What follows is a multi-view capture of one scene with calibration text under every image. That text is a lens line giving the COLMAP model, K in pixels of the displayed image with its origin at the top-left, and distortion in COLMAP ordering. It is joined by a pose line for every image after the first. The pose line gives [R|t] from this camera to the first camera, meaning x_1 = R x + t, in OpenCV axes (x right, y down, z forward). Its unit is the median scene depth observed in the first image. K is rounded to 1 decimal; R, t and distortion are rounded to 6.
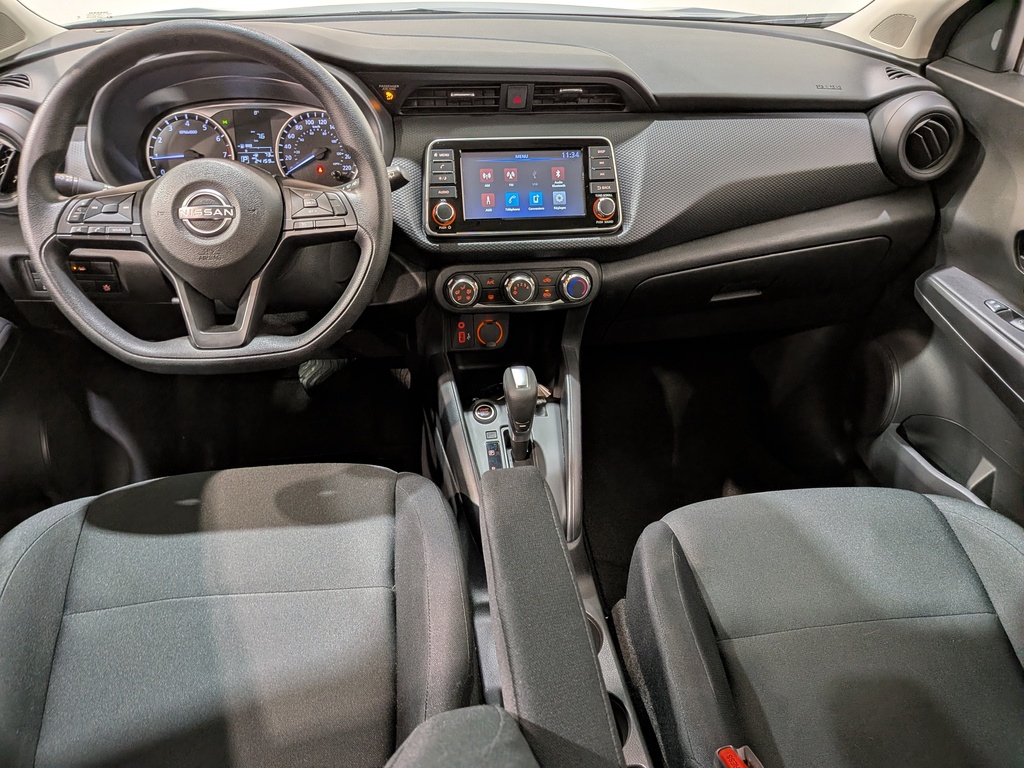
lens RADIAL K [[751.0, 0, 517.8], [0, 751.0, 399.0], [0, 0, 1]] dist [0.056205, -0.100920]
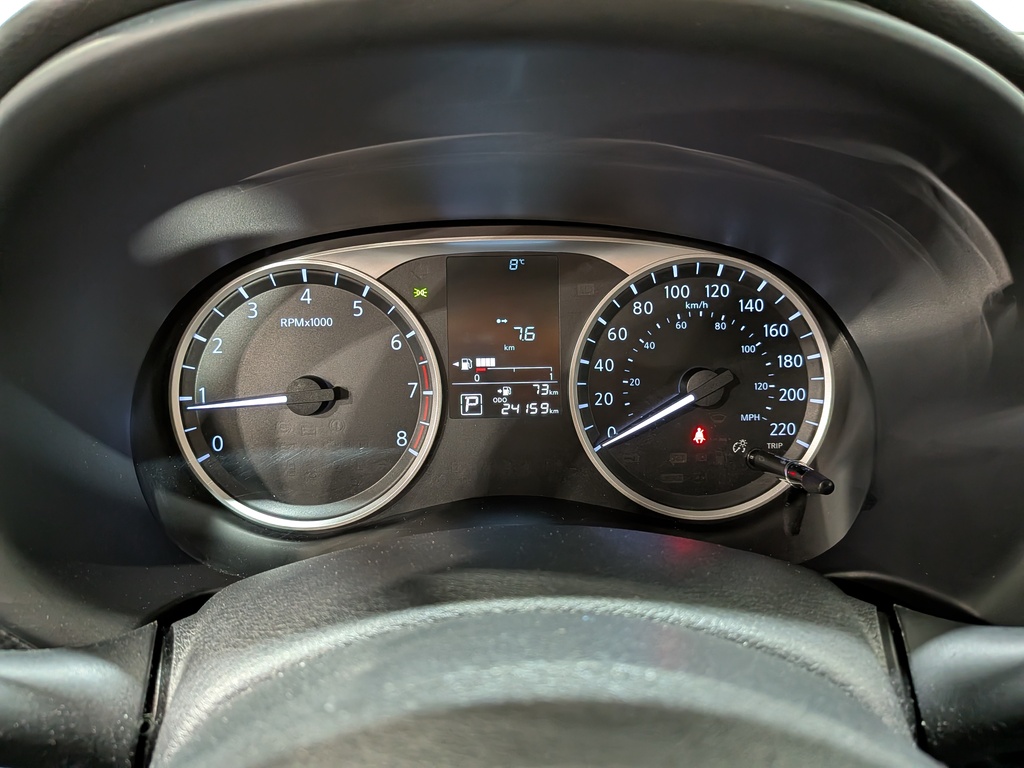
lens RADIAL K [[751.0, 0, 517.7], [0, 751.0, 369.9], [0, 0, 1]] dist [0.056205, -0.100920]
pose [[0.992844, 0.016038, -0.118340, -0.313167], [-0.039014, 0.980128, -0.194490, -0.278210], [0.112869, 0.197715, 0.973740, 0.713298]]
